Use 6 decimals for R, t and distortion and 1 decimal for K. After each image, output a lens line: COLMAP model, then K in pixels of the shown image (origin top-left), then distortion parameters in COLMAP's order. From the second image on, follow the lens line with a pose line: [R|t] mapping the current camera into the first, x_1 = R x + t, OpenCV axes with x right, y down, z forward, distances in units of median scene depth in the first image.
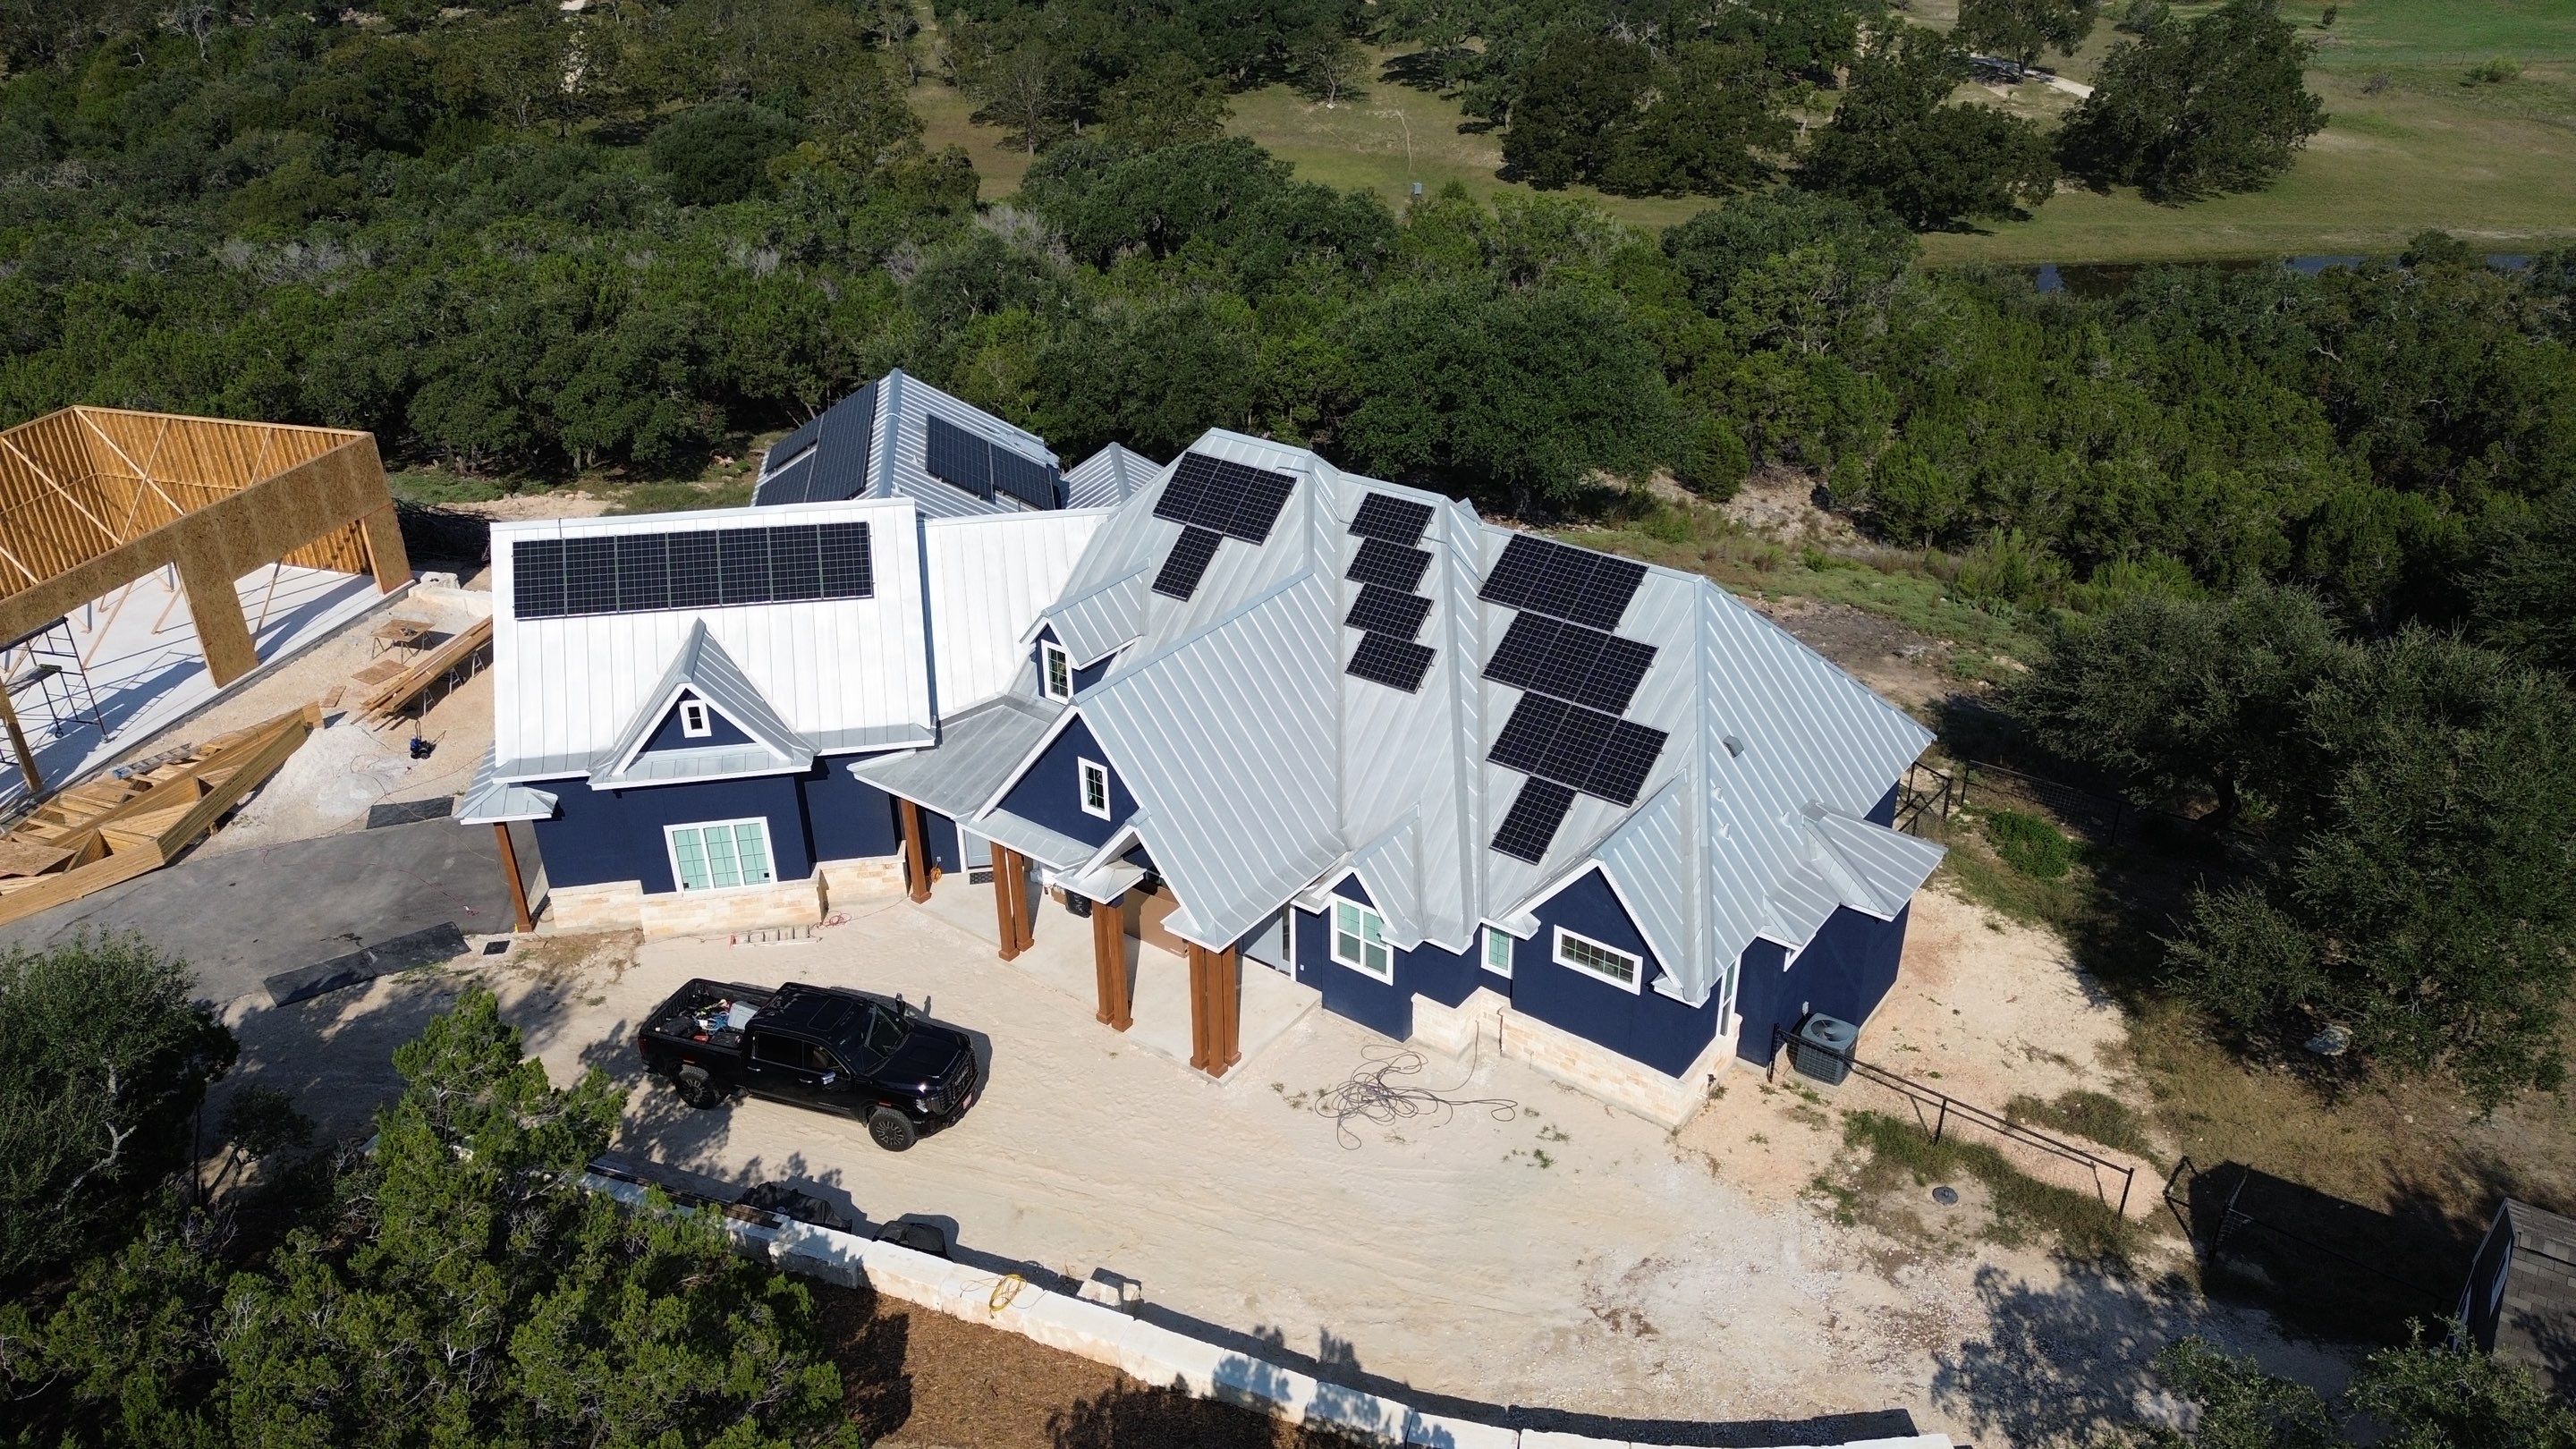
lens RADIAL K [[1812.7, 0, 1288.0], [0, 1812.7, 724.5], [0, 0, 1]] dist [0.096874, -0.106581]
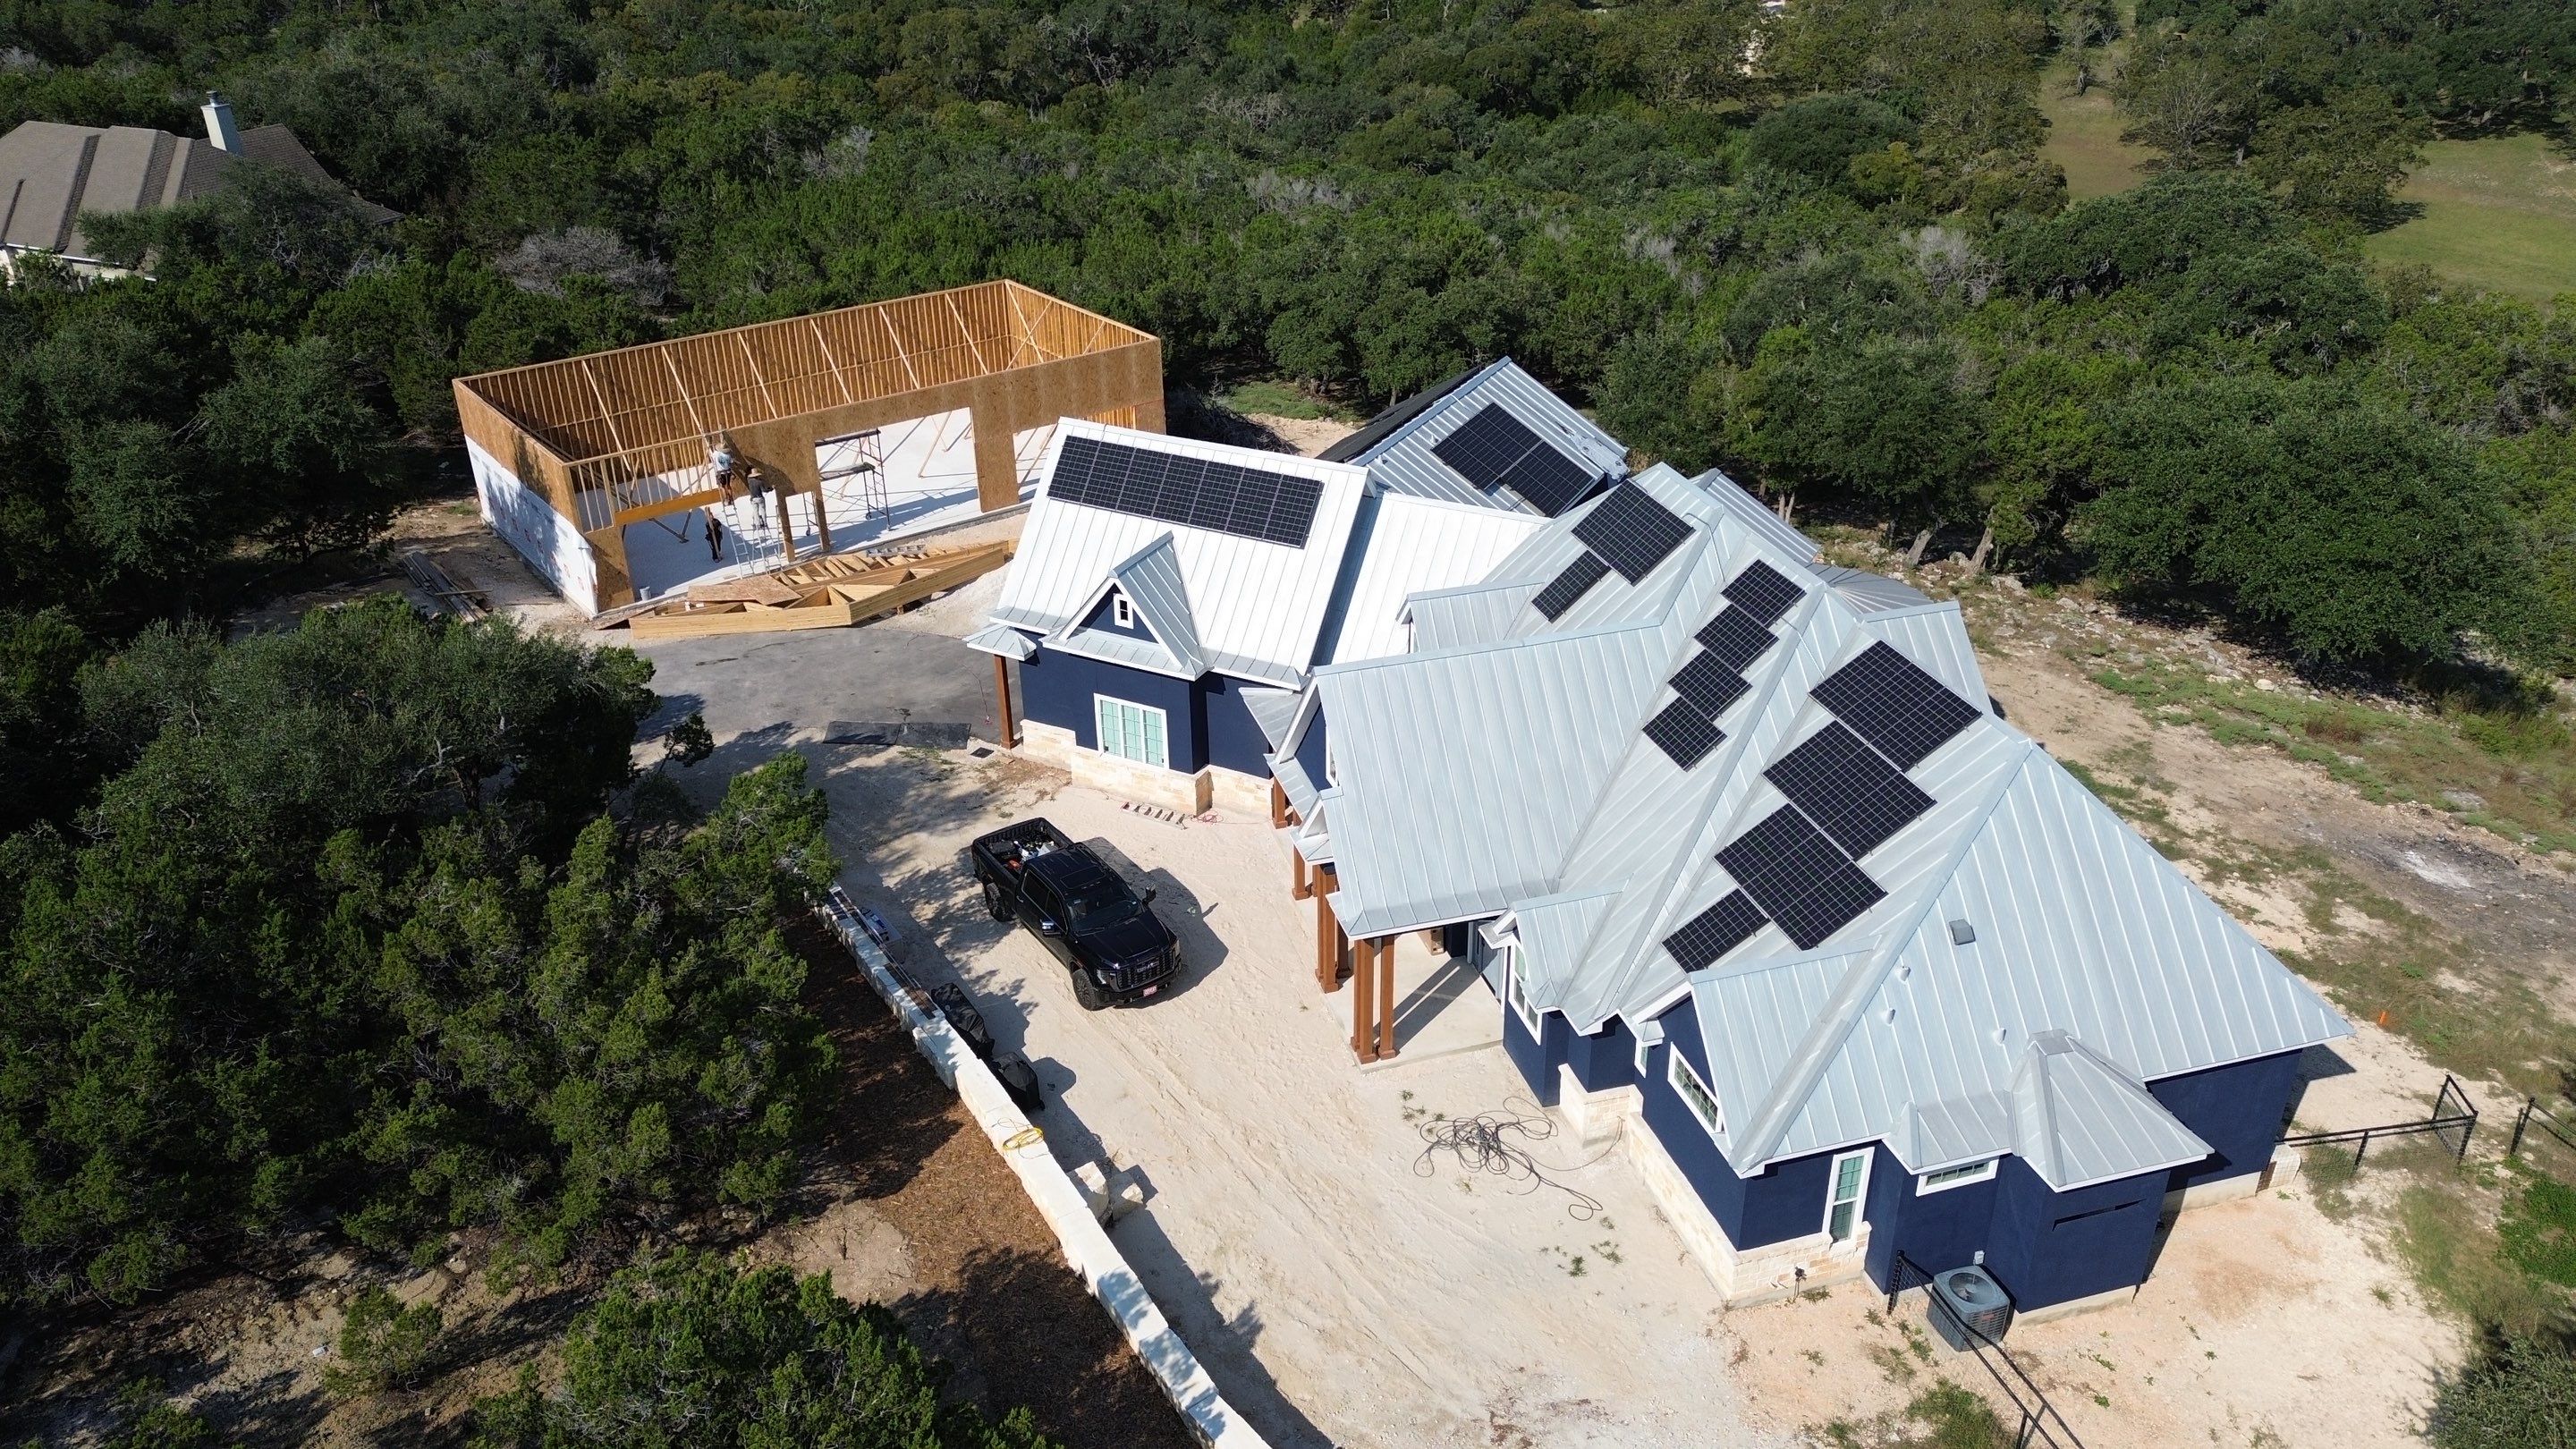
lens RADIAL K [[1812.7, 0, 1288.0], [0, 1812.7, 724.5], [0, 0, 1]] dist [0.096874, -0.106581]
pose [[0.800072, 0.283267, -0.528814, 0.372646], [-0.279976, 0.955923, 0.088461, -0.062107], [0.530563, 0.077280, 0.844115, 0.079251]]
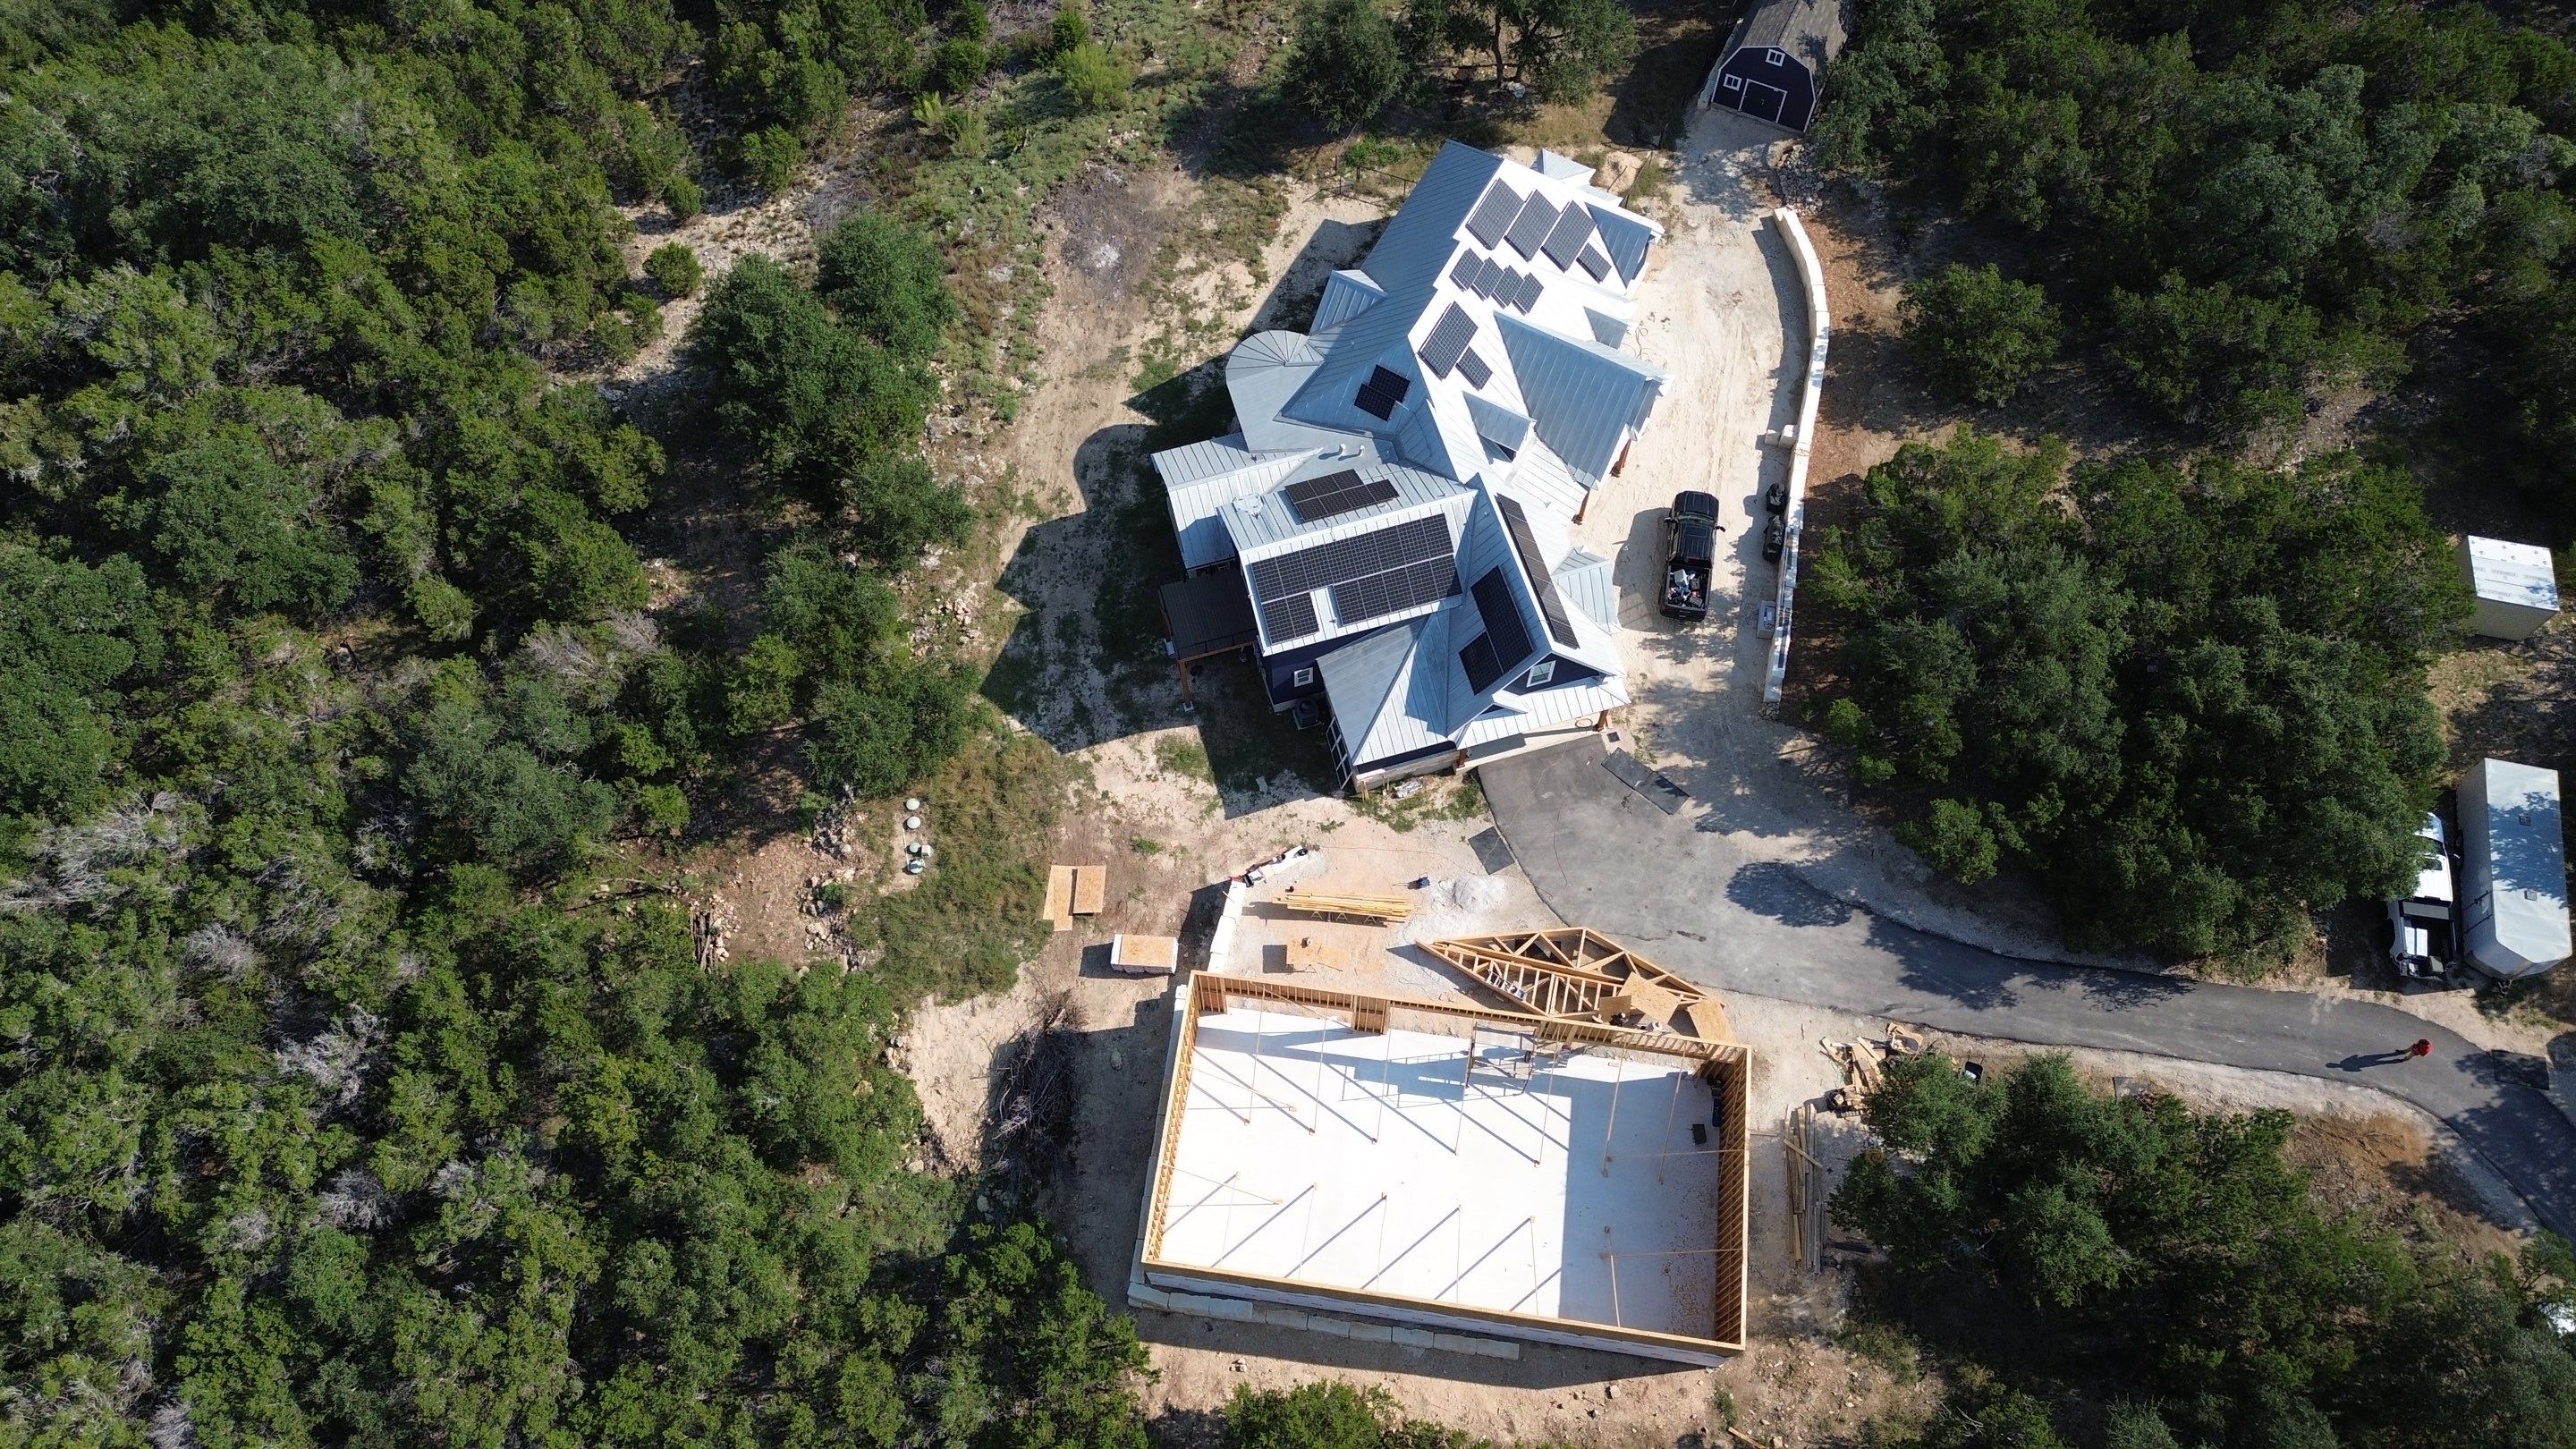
lens RADIAL K [[1812.7, 0, 1288.0], [0, 1812.7, 724.5], [0, 0, 1]] dist [0.096874, -0.106581]
pose [[-0.131581, -0.882365, 0.451794, -1.268992], [0.477974, 0.342808, 0.808717, -1.659177], [-0.868463, 0.322357, 0.376641, 0.559333]]
